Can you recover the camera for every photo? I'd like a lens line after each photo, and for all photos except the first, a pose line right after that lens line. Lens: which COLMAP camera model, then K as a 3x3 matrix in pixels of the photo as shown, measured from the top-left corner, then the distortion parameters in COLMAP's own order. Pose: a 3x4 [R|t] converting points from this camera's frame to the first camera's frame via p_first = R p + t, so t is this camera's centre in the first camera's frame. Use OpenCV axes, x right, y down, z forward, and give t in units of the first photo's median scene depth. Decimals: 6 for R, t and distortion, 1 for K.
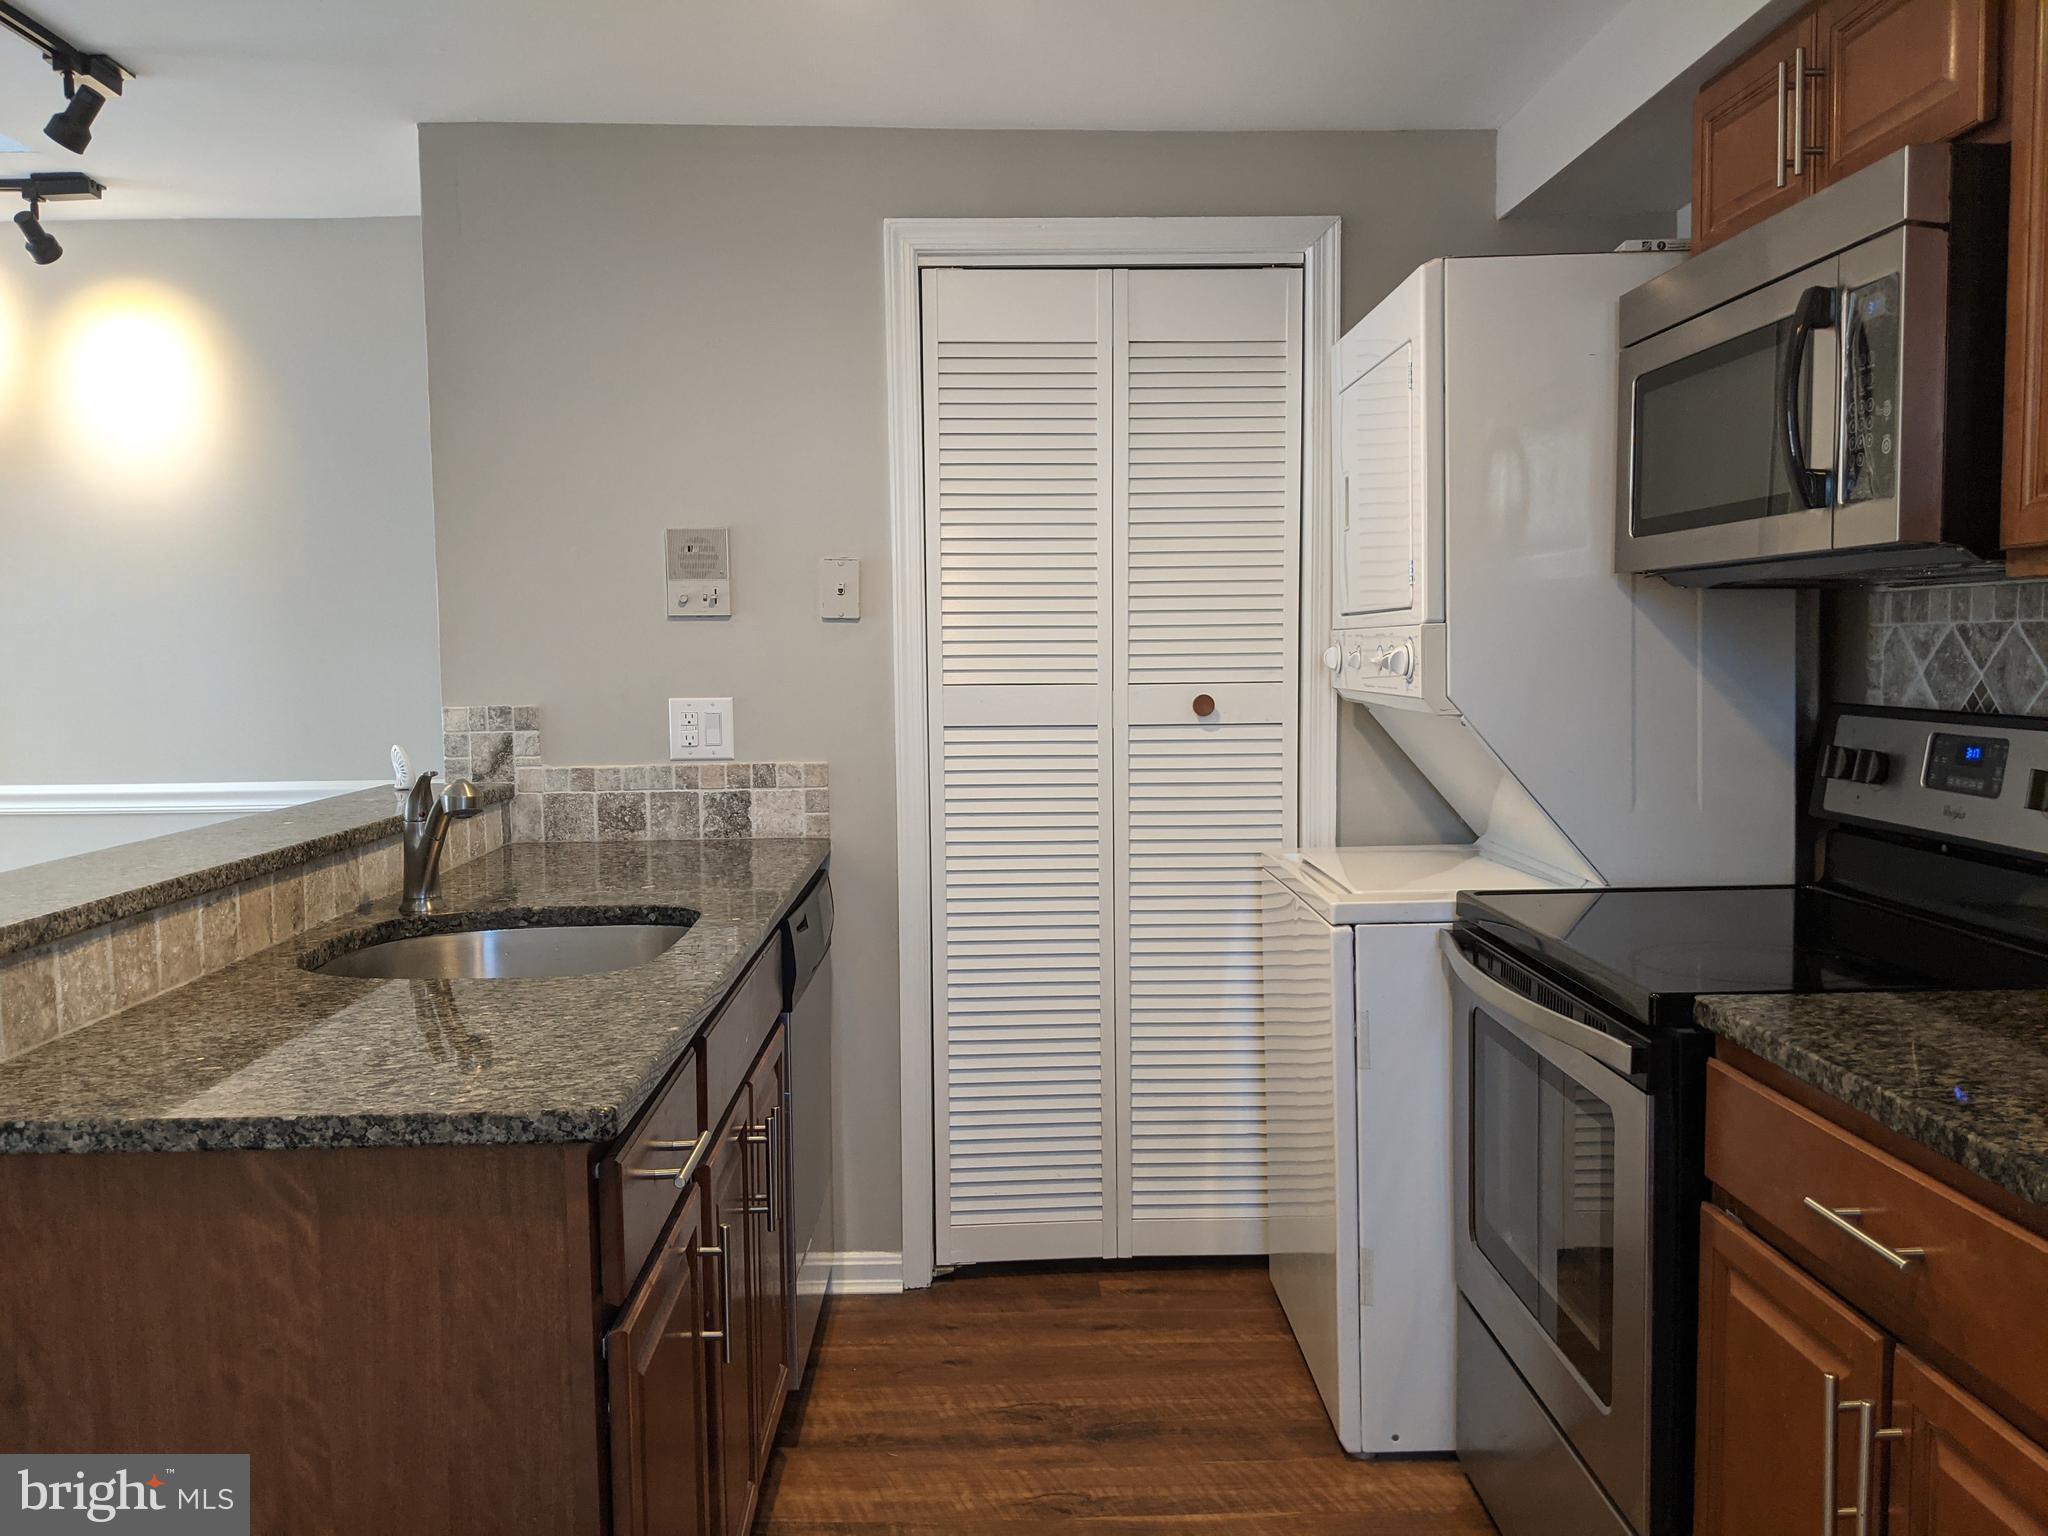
lens RADIAL K [[1633.9, 0, 1020.9], [0, 1633.9, 765.1], [0, 0, 1]] dist [0.004274, -0.035592]
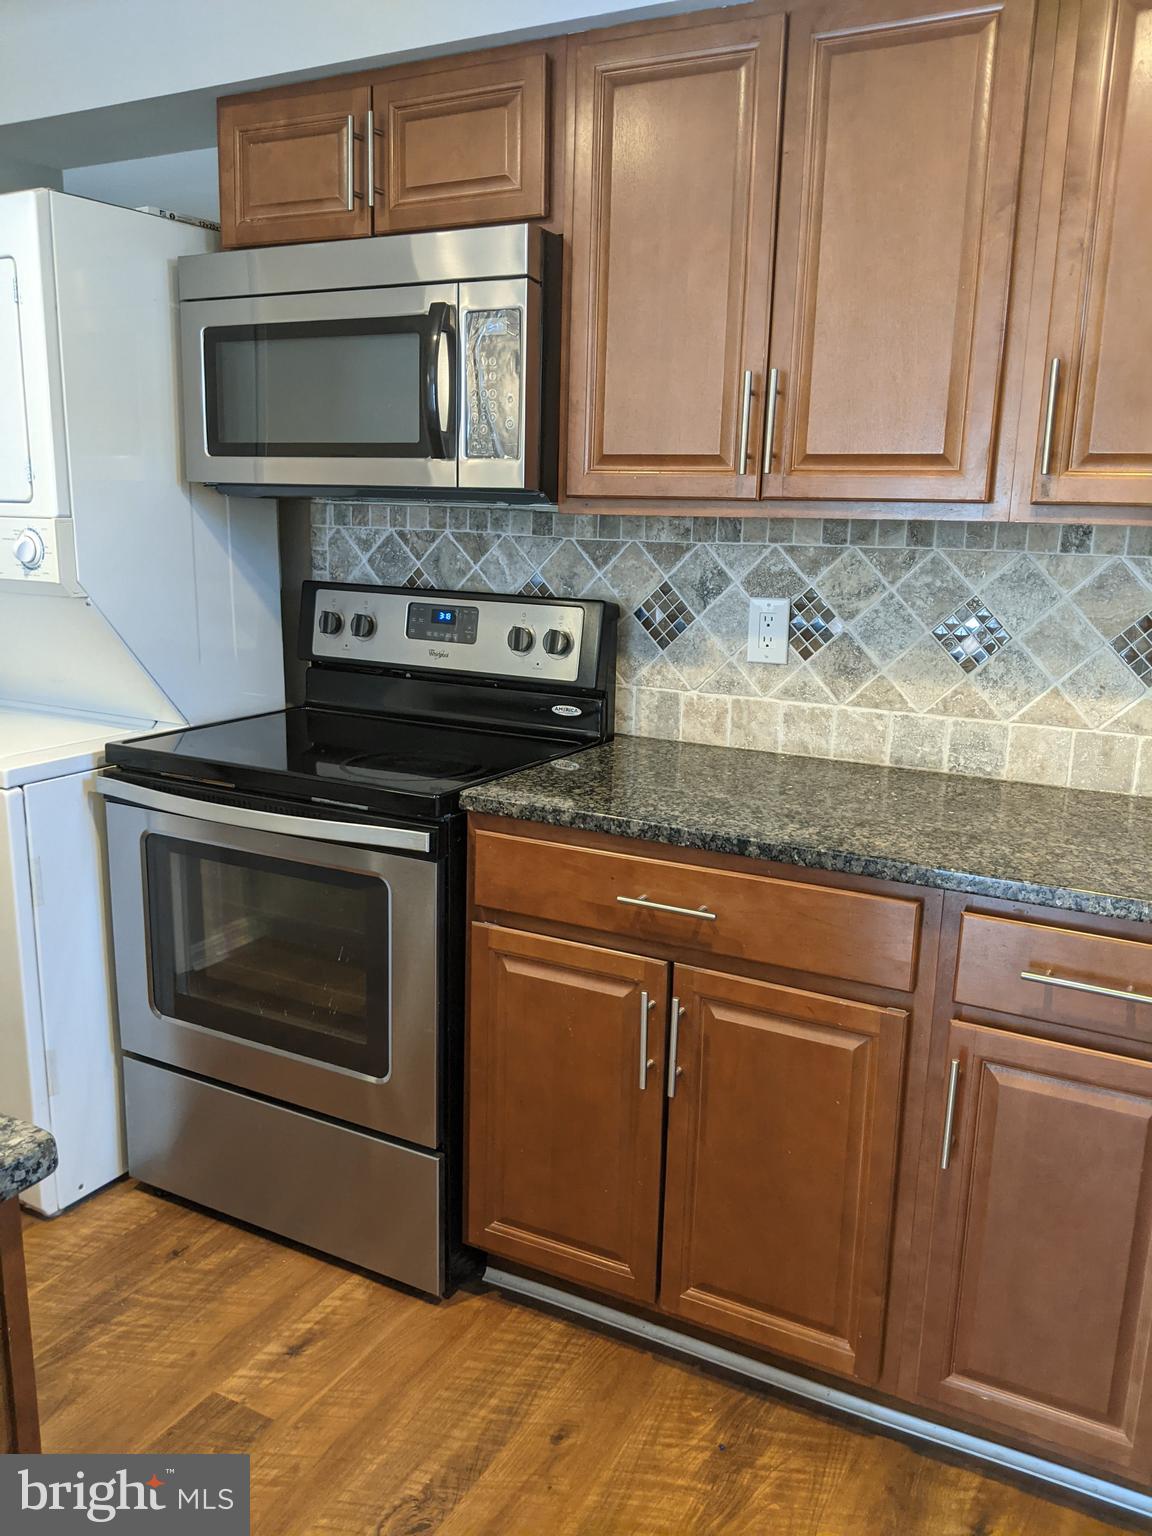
lens RADIAL K [[1225.4, 0, 584.6], [0, 1225.4, 799.2], [0, 0, 1]] dist [0.004274, -0.035592]
pose [[0.483405, -0.173630, 0.858005, -0.384950], [0.029337, 0.982795, 0.182355, -0.042548], [-0.874905, -0.062980, 0.480182, 0.272115]]
